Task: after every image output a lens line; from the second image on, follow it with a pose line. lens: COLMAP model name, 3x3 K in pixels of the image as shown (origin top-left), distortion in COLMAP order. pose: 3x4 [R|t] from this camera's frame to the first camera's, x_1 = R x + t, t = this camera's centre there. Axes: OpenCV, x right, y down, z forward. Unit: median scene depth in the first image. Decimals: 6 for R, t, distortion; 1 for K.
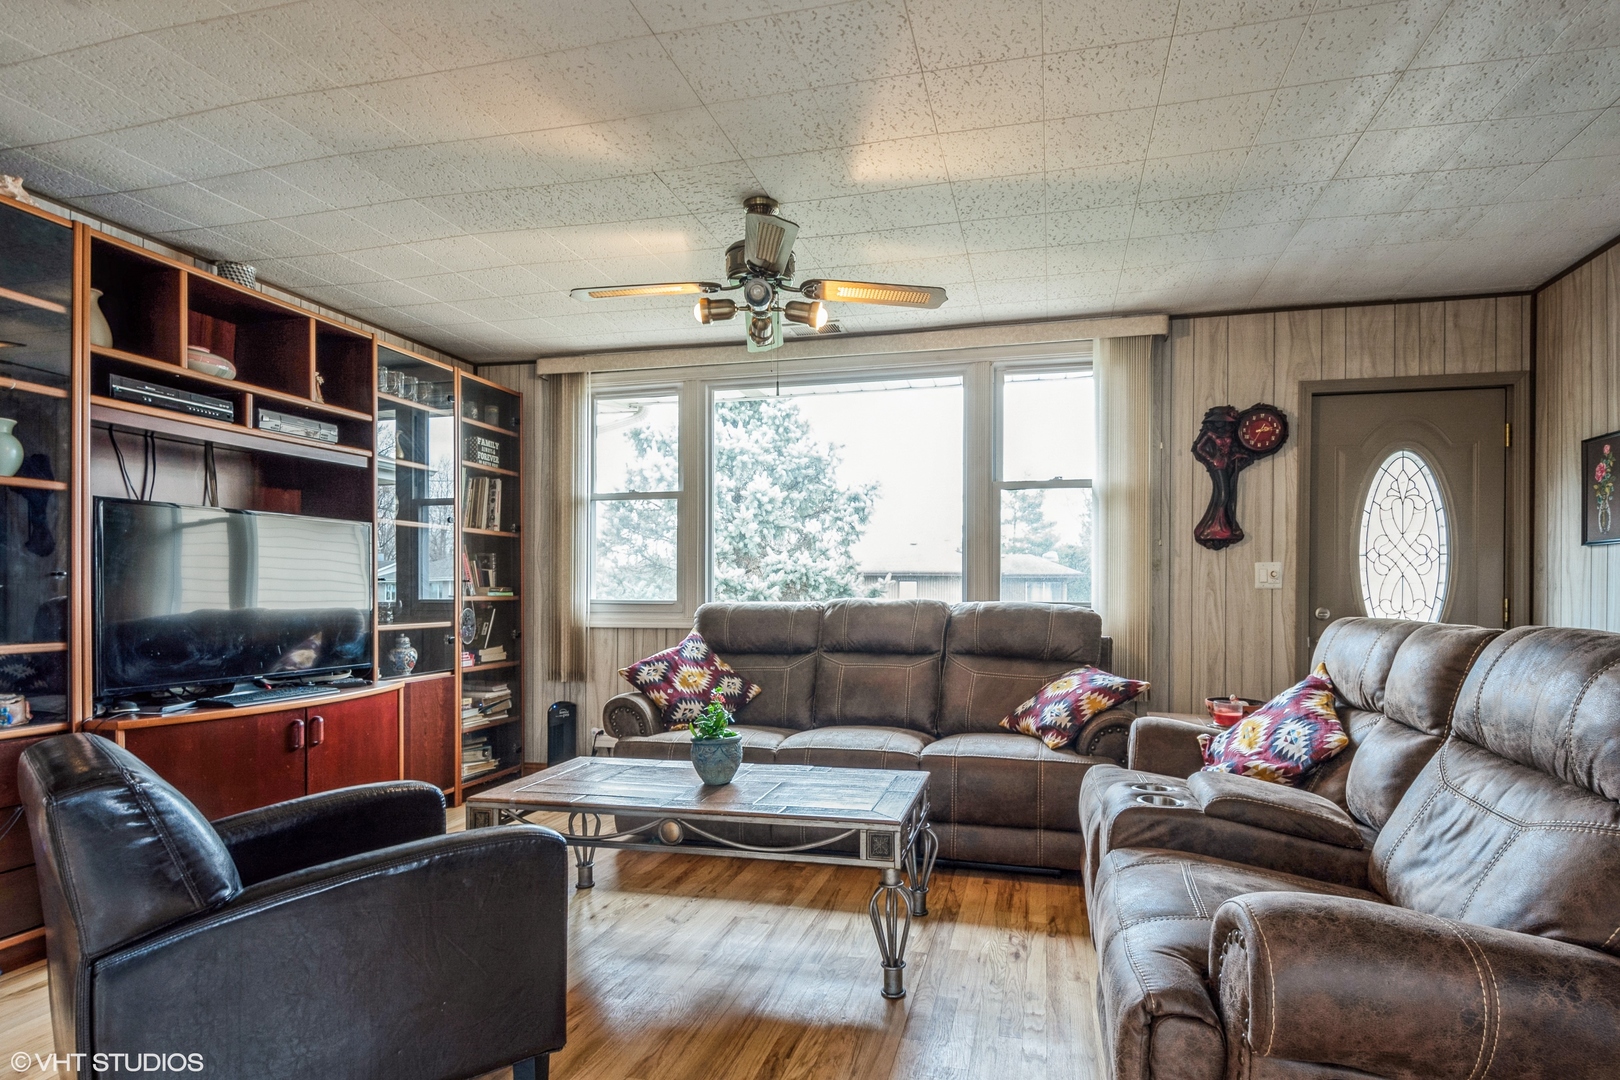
lens RADIAL K [[867.2, 0, 831.0], [0, 867.2, 593.2], [0, 0, 1]] dist [0.006313, -0.000500]
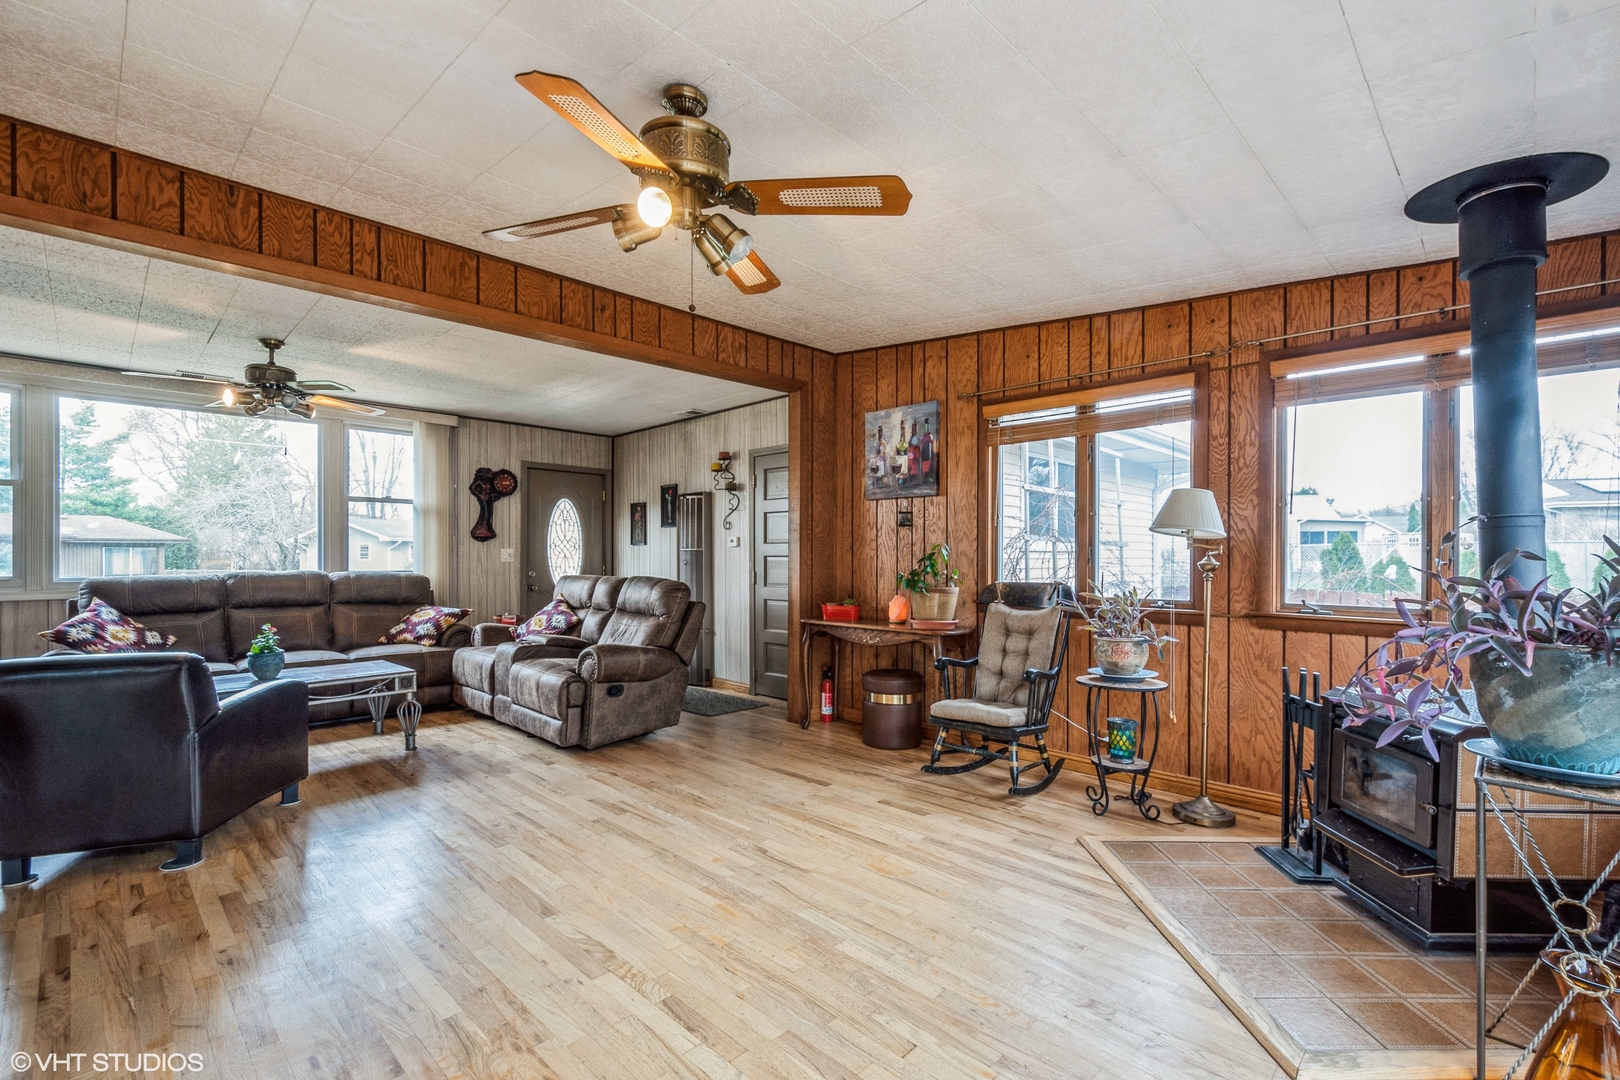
lens RADIAL K [[719.2, 0, 851.7], [0, 719.2, 558.7], [0, 0, 1]] dist [0.005226, 0.000005]
pose [[0.491033, -0.006619, 0.871116, -0.565944], [0.004126, 0.999978, 0.005273, -0.018371], [-0.871131, 0.001005, 0.491049, -0.516559]]
